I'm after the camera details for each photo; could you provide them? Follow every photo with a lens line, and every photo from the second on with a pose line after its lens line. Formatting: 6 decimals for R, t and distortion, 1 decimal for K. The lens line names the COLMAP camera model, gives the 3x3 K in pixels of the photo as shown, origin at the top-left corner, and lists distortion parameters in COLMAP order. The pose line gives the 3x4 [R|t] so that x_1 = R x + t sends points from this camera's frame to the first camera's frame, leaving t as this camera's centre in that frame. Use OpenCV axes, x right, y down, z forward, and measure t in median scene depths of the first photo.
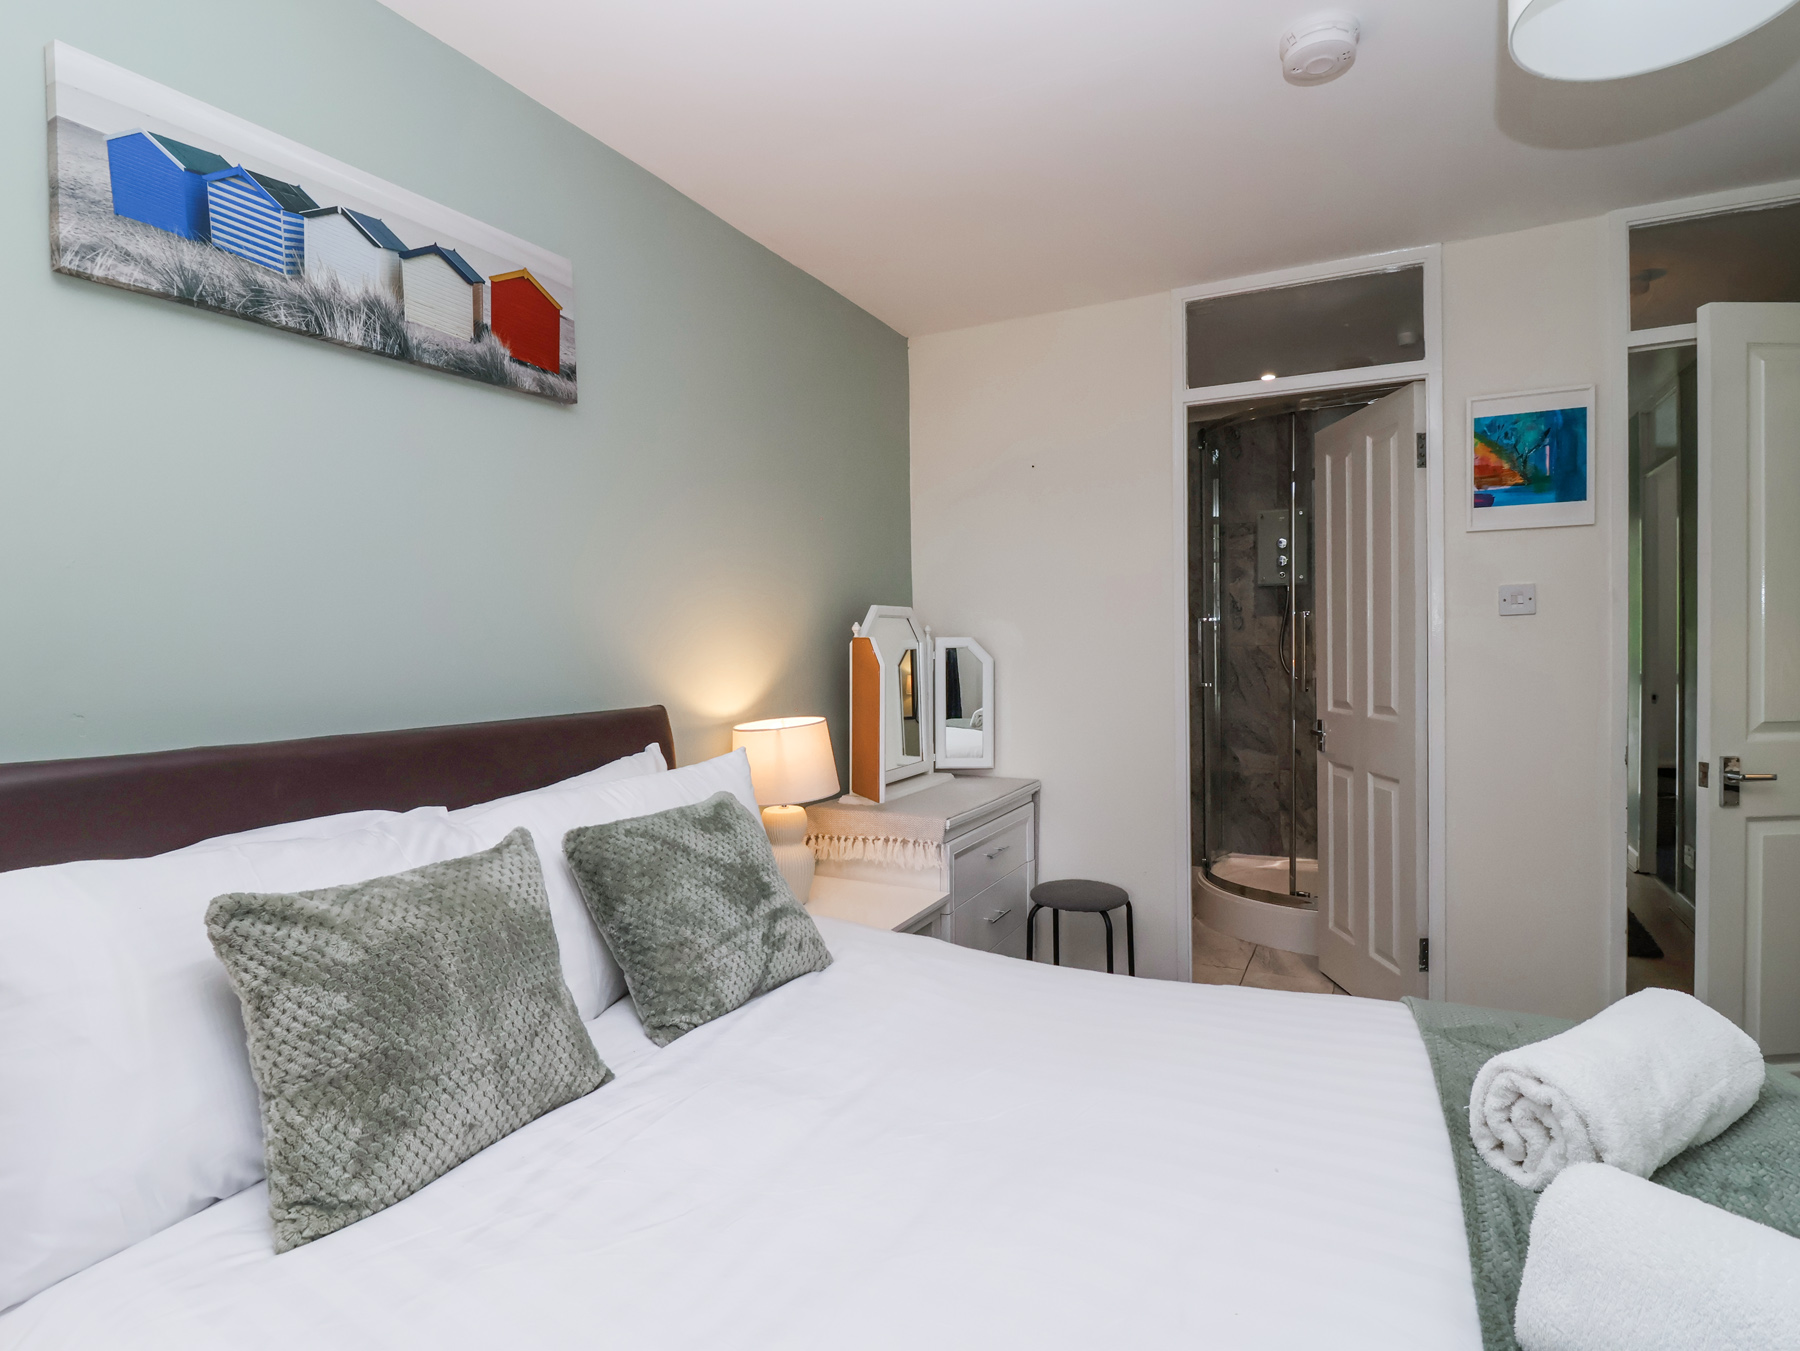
lens RADIAL K [[947.5, 0, 899.5], [0, 947.5, 678.3], [0, 0, 1]] dist [-0.016354, -0.001900]
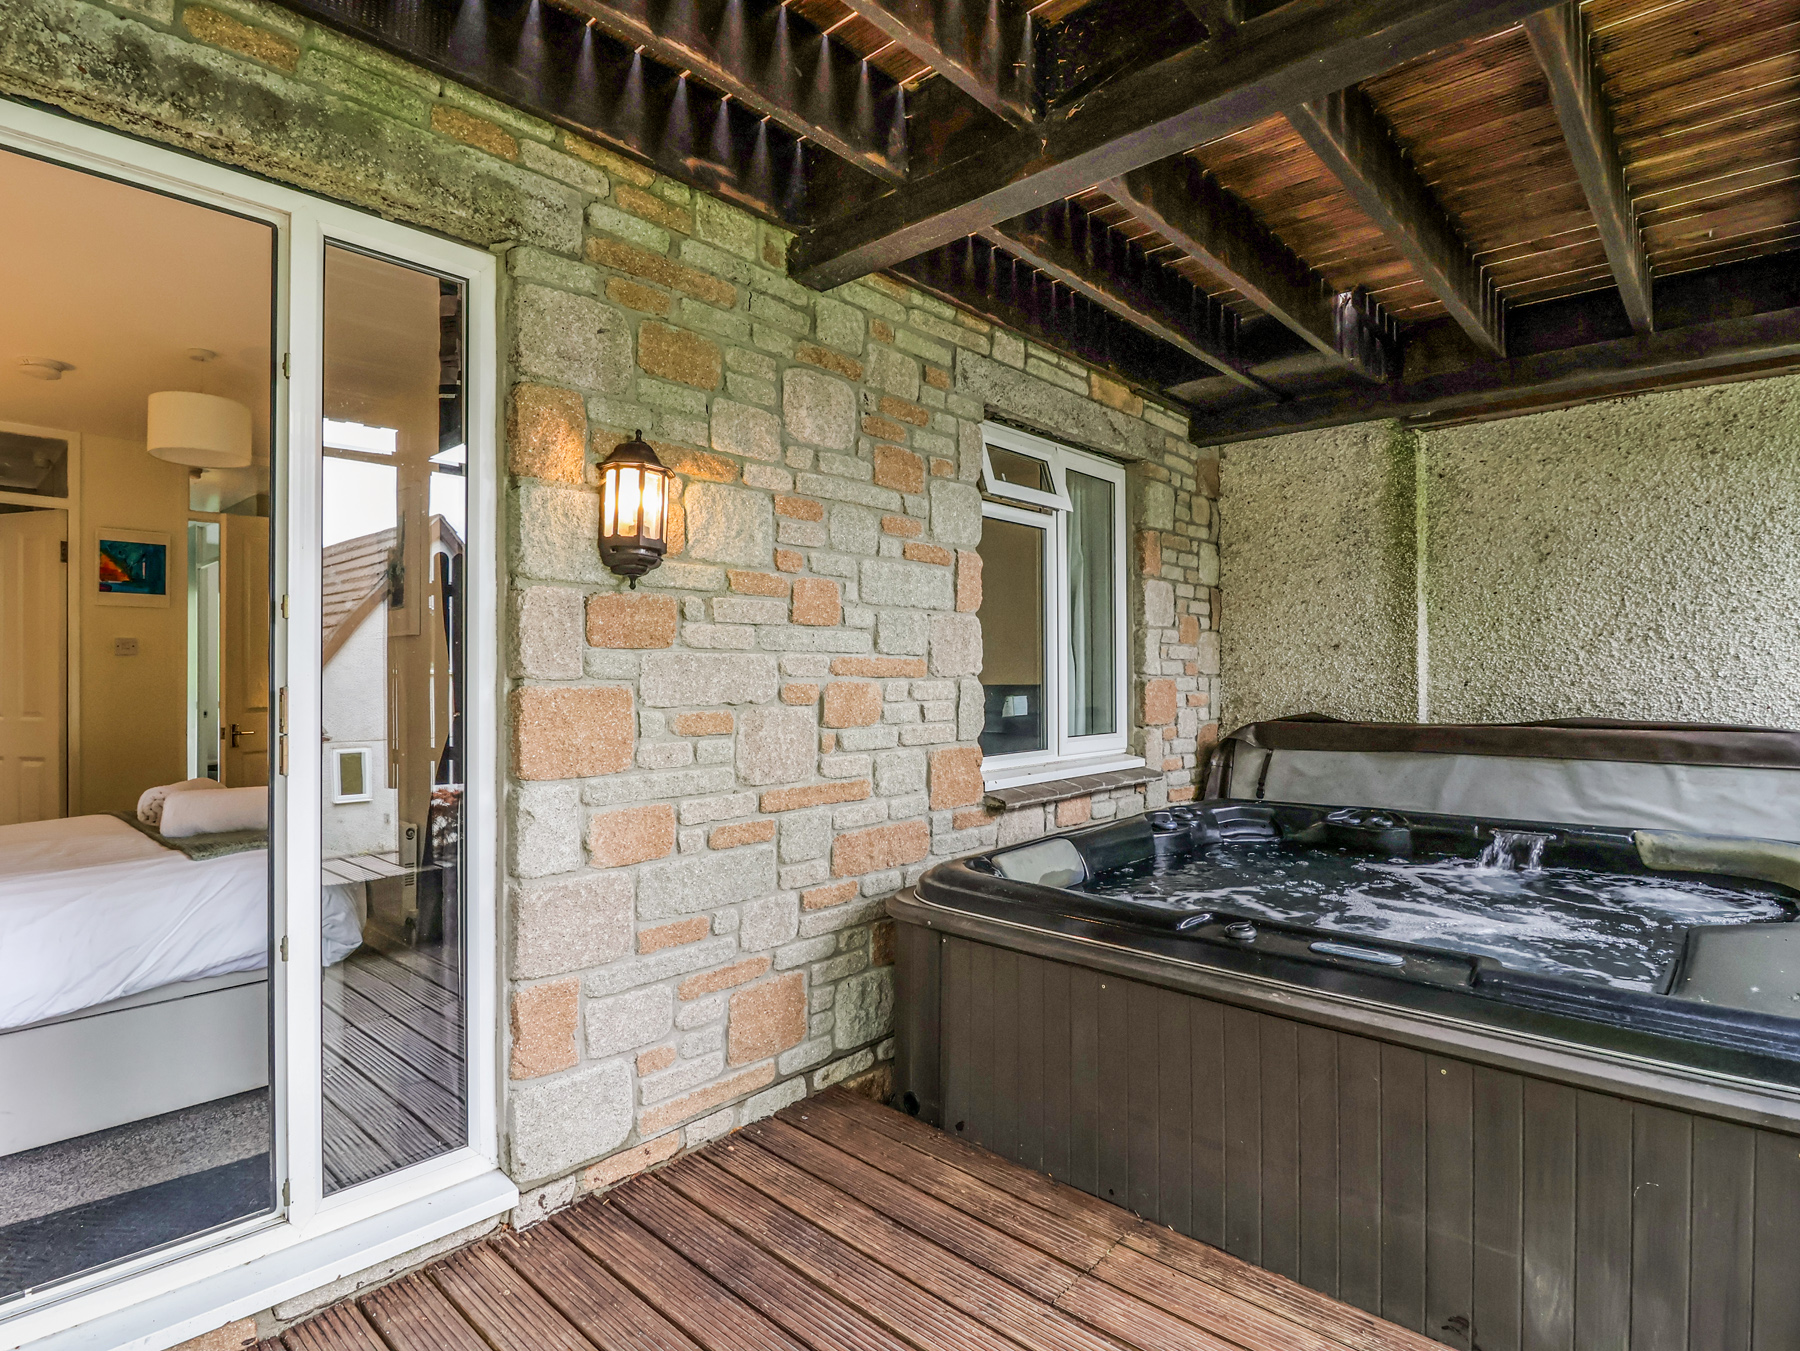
lens RADIAL K [[947.5, 0, 898.3], [0, 947.5, 671.2], [0, 0, 1]] dist [-0.016354, -0.001900]
pose [[0.257327, 0.030441, 0.965845, -0.664214], [0.016188, 0.999228, -0.035806, 0.049731], [-0.966189, 0.024849, 0.256635, -0.852231]]
